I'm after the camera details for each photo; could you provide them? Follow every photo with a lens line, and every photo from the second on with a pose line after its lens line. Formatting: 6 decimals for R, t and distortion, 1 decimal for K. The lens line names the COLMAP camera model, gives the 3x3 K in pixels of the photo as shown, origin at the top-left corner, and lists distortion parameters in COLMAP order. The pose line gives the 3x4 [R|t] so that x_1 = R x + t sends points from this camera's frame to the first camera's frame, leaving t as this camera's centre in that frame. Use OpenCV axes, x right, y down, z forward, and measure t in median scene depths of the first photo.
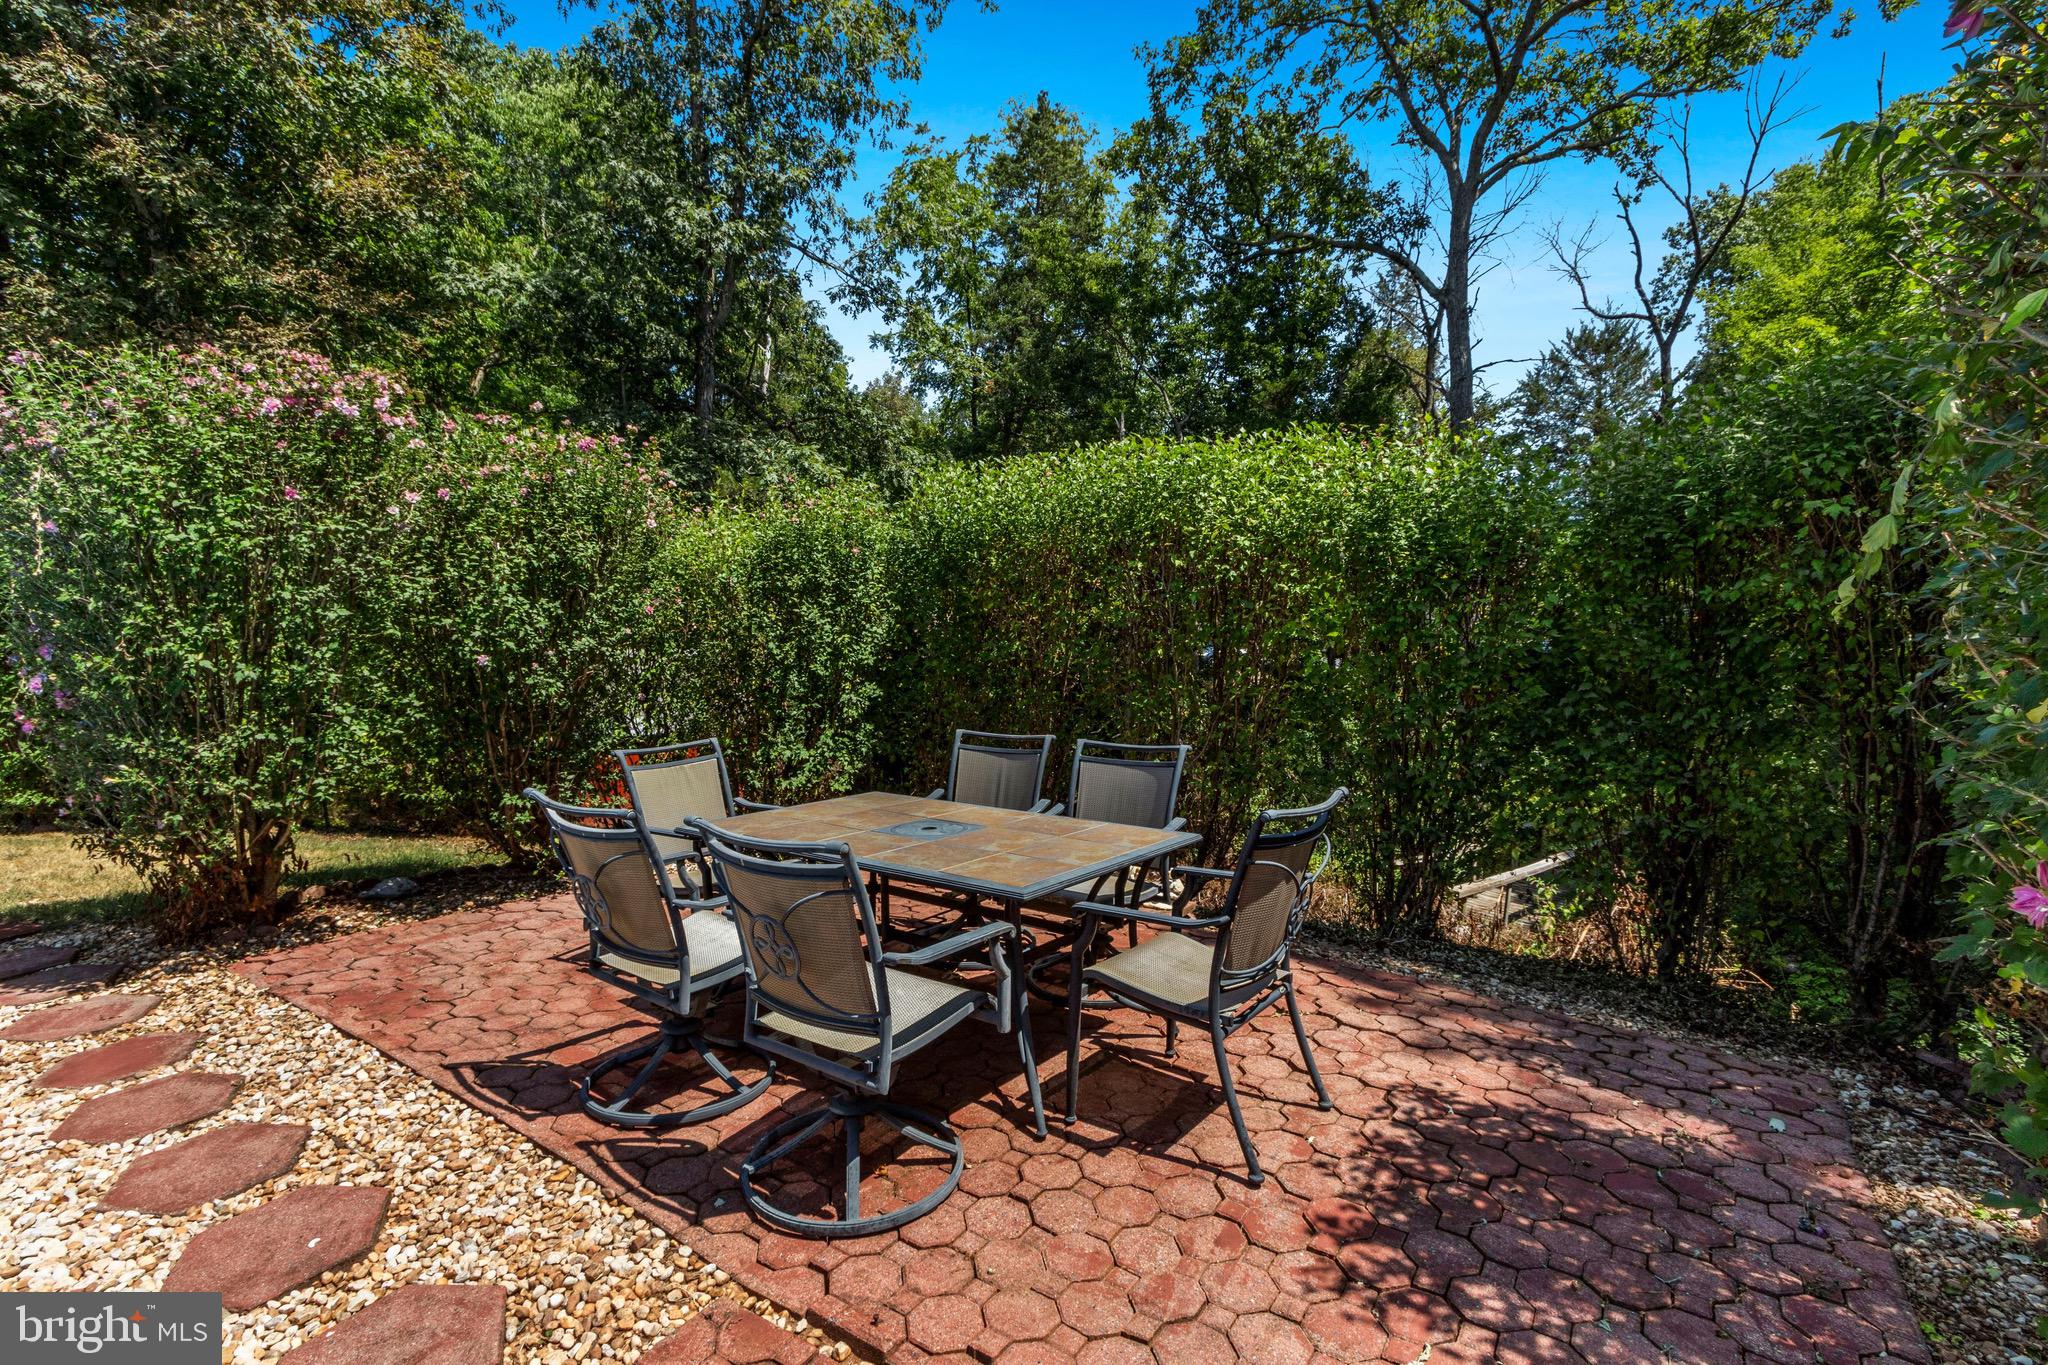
lens RADIAL K [[975.4, 0, 996.3], [0, 975.4, 681.7], [0, 0, 1]] dist [0.000151, 0.000720]
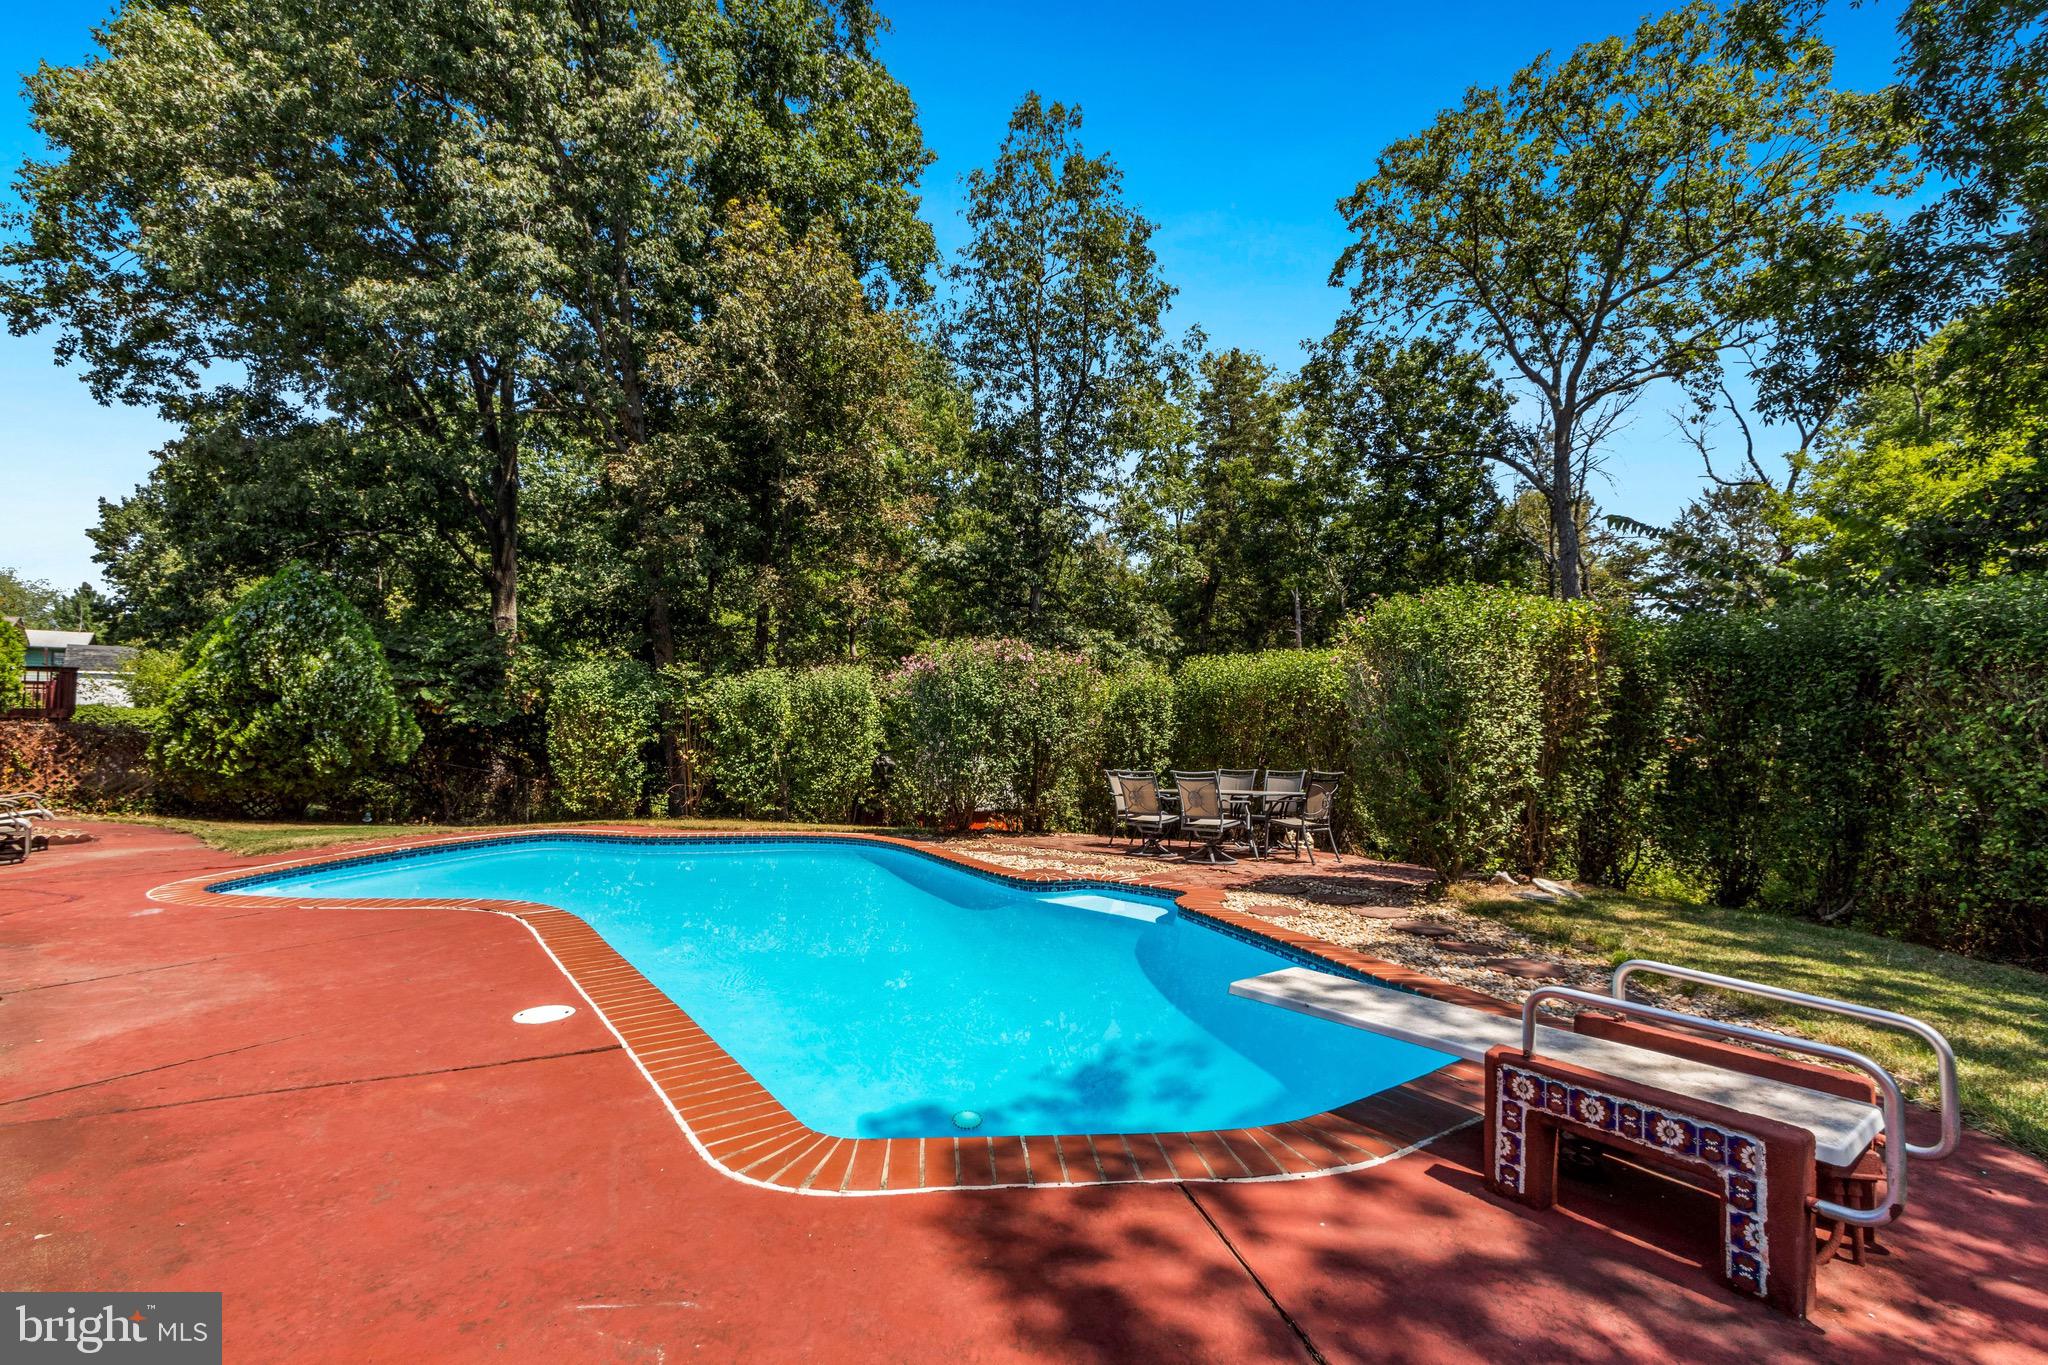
lens RADIAL K [[975.4, 0, 996.3], [0, 975.4, 681.7], [0, 0, 1]] dist [0.000151, 0.000720]
pose [[0.983303, 0.001363, -0.181968, -0.032199], [-0.023469, 0.992571, -0.119385, 0.030318], [0.180454, 0.121662, 0.976030, -0.358331]]
